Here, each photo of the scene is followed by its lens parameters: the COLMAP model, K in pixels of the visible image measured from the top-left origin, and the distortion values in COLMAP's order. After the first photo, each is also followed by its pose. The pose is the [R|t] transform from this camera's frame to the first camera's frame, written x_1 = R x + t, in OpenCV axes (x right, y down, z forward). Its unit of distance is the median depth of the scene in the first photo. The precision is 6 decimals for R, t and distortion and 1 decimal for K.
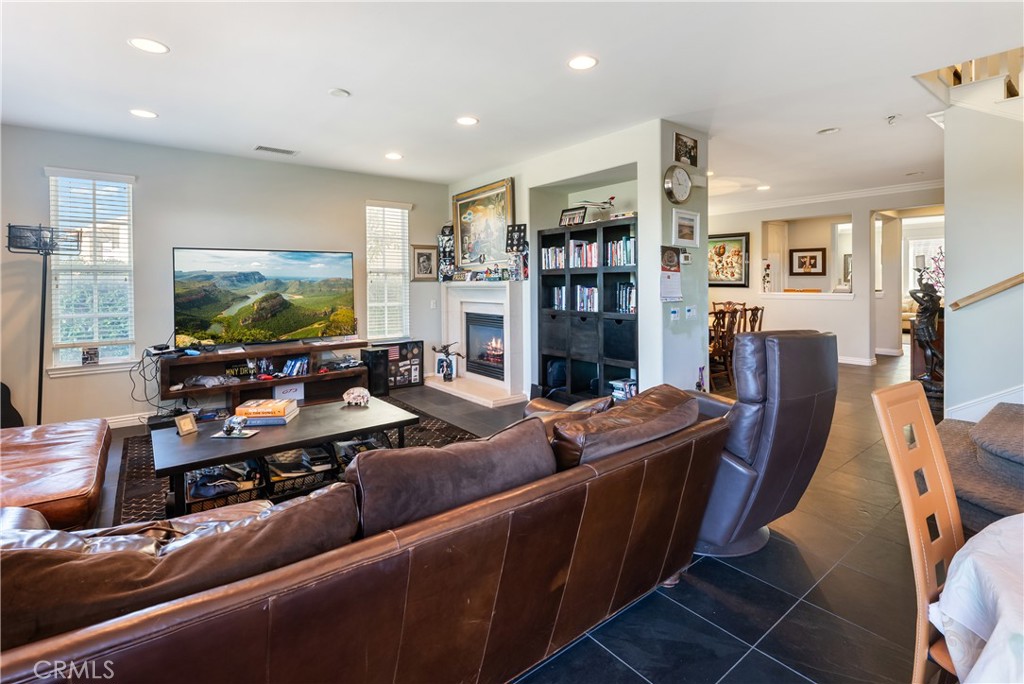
lens RADIAL K [[487.5, 0, 517.8], [0, 487.5, 285.6], [0, 0, 1]] dist [-0.000591, 0.000023]
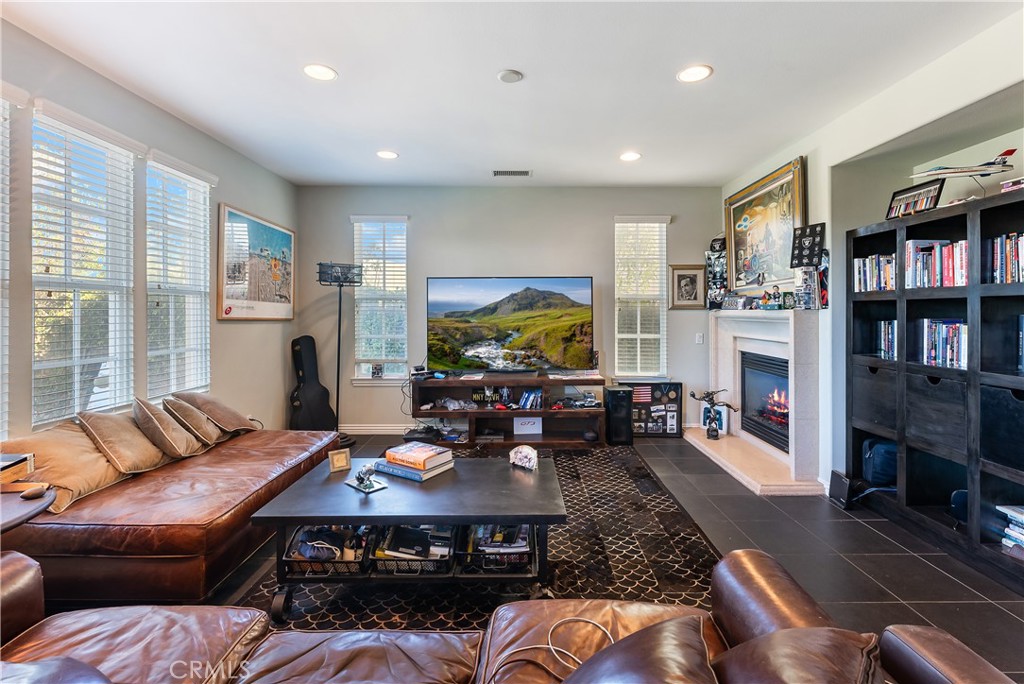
lens RADIAL K [[470.1, 0, 517.0], [0, 470.1, 310.2], [0, 0, 1]] dist [0.000117, 0.000027]
pose [[0.789239, 0.007957, -0.614035, 0.078611], [-0.010040, 0.999950, 0.000052, -0.005740], [0.614004, 0.006124, 0.789279, 0.251398]]
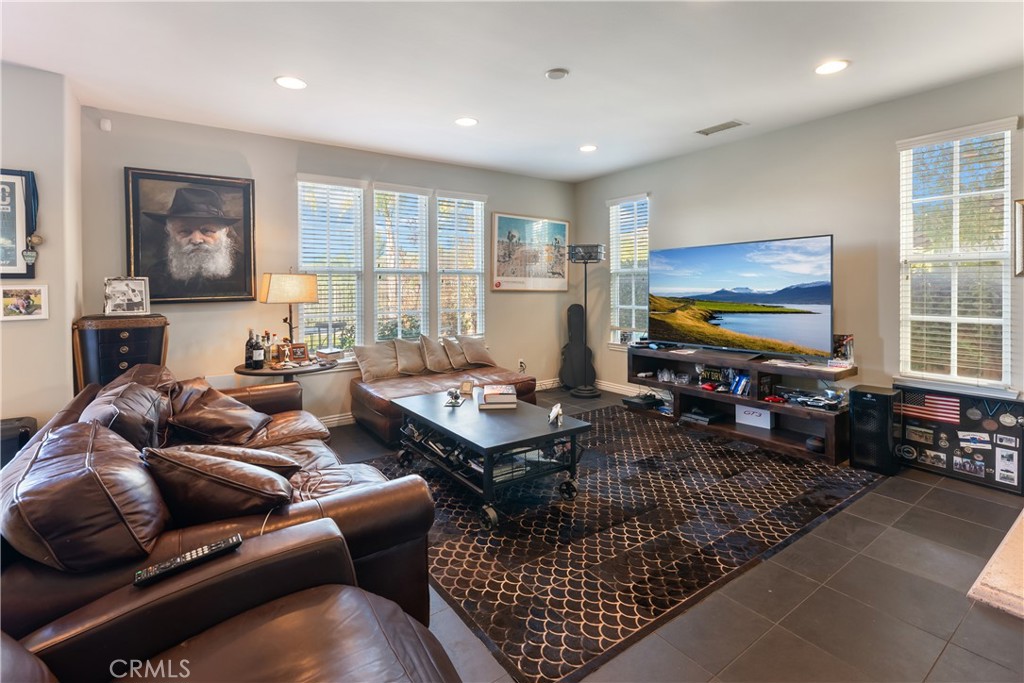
lens RADIAL K [[464.1, 0, 490.3], [0, 464.1, 288.3], [0, 0, 1]] dist [-0.004622, -0.000597]
pose [[-0.073006, 0.015381, -0.997213, 0.328779], [0.006248, 0.999868, 0.014965, -0.008085], [0.997312, -0.005138, -0.073092, 0.604085]]
